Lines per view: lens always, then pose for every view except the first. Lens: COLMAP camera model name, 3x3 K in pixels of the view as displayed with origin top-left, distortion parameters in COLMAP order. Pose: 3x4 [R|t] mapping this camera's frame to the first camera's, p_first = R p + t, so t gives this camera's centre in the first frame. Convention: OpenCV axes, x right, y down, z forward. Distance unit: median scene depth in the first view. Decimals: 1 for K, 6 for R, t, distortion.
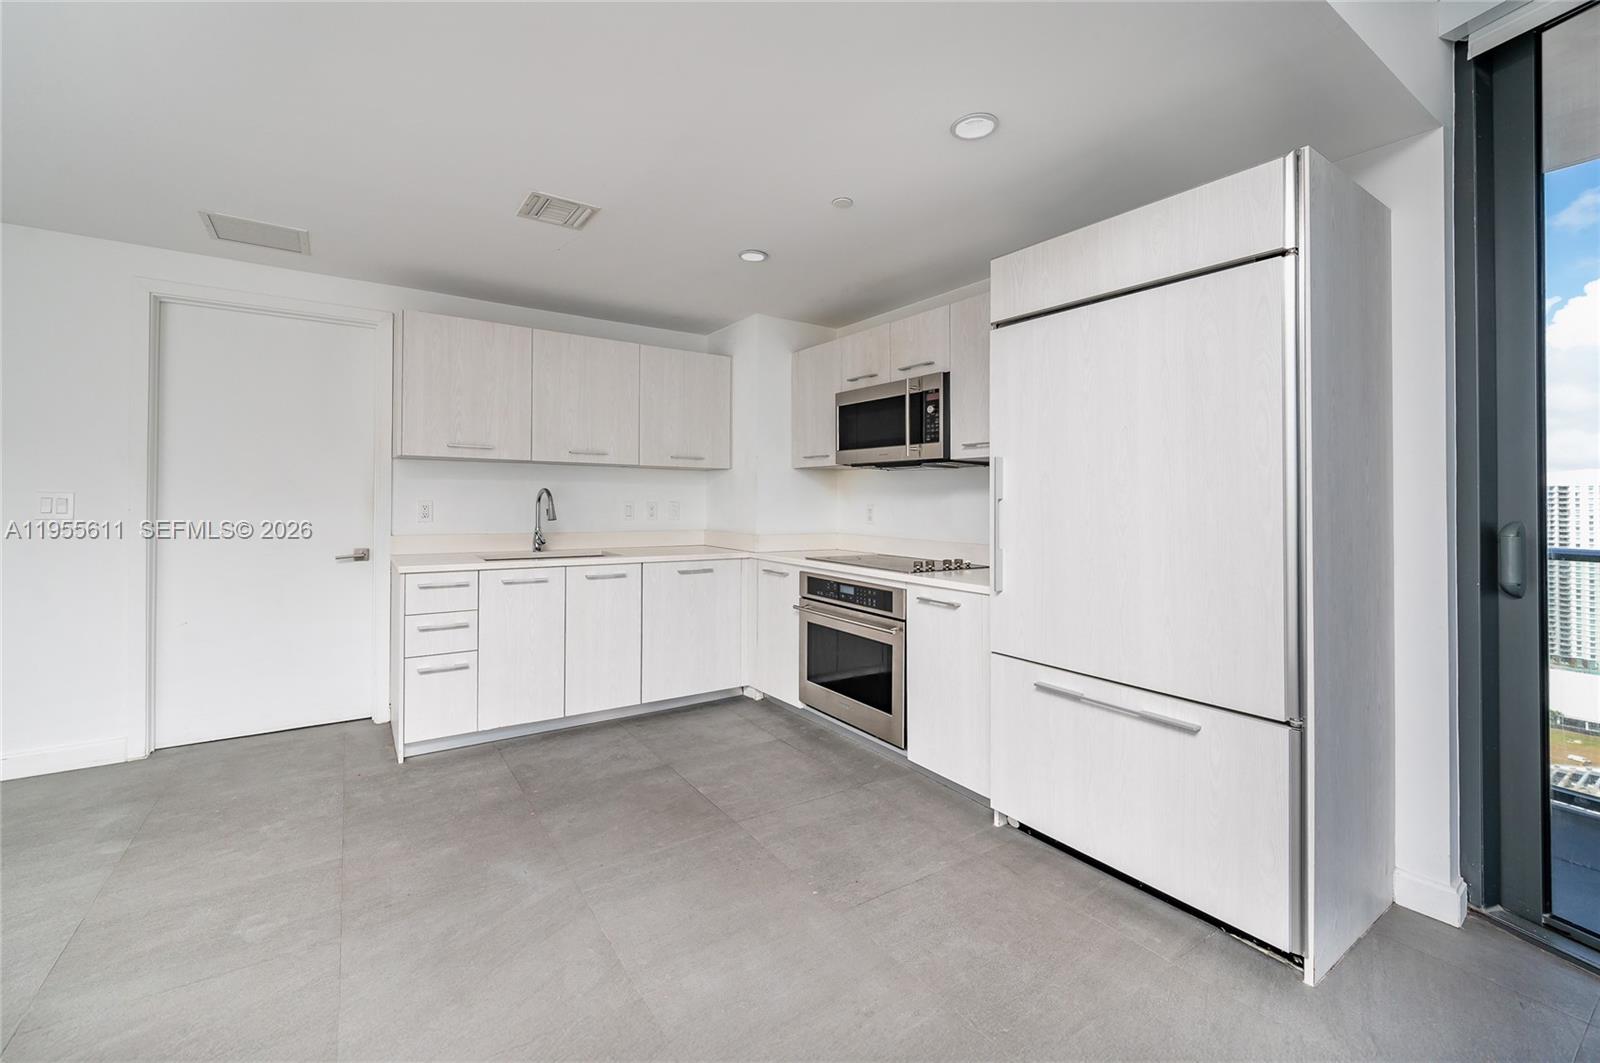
lens RADIAL K [[665.2, 0, 795.4], [0, 665.2, 498.7], [0, 0, 1]] dist [0.000490, -0.000098]
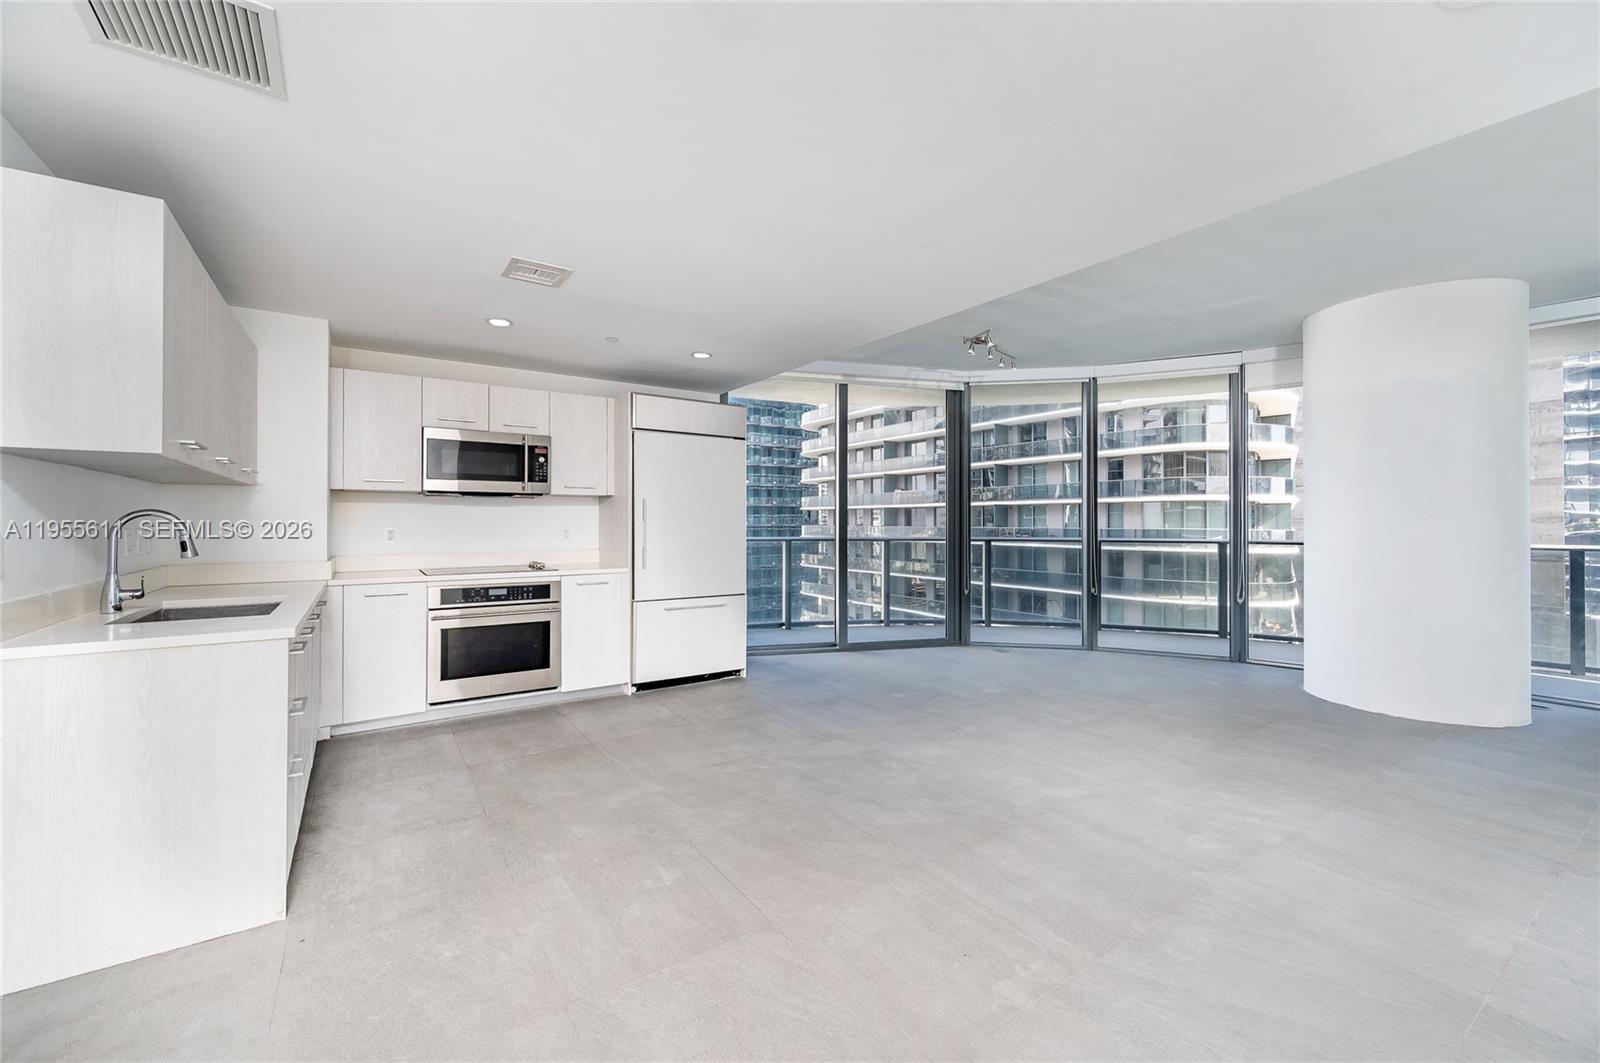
lens RADIAL K [[644.6, 0, 786.2], [0, 644.6, 547.2], [0, 0, 1]] dist [0.000391, -0.000886]
pose [[-0.036282, -0.047769, 0.998199, -1.245652], [-0.004836, 0.998854, 0.047624, -0.010876], [-0.999330, -0.003100, -0.036471, 0.519539]]
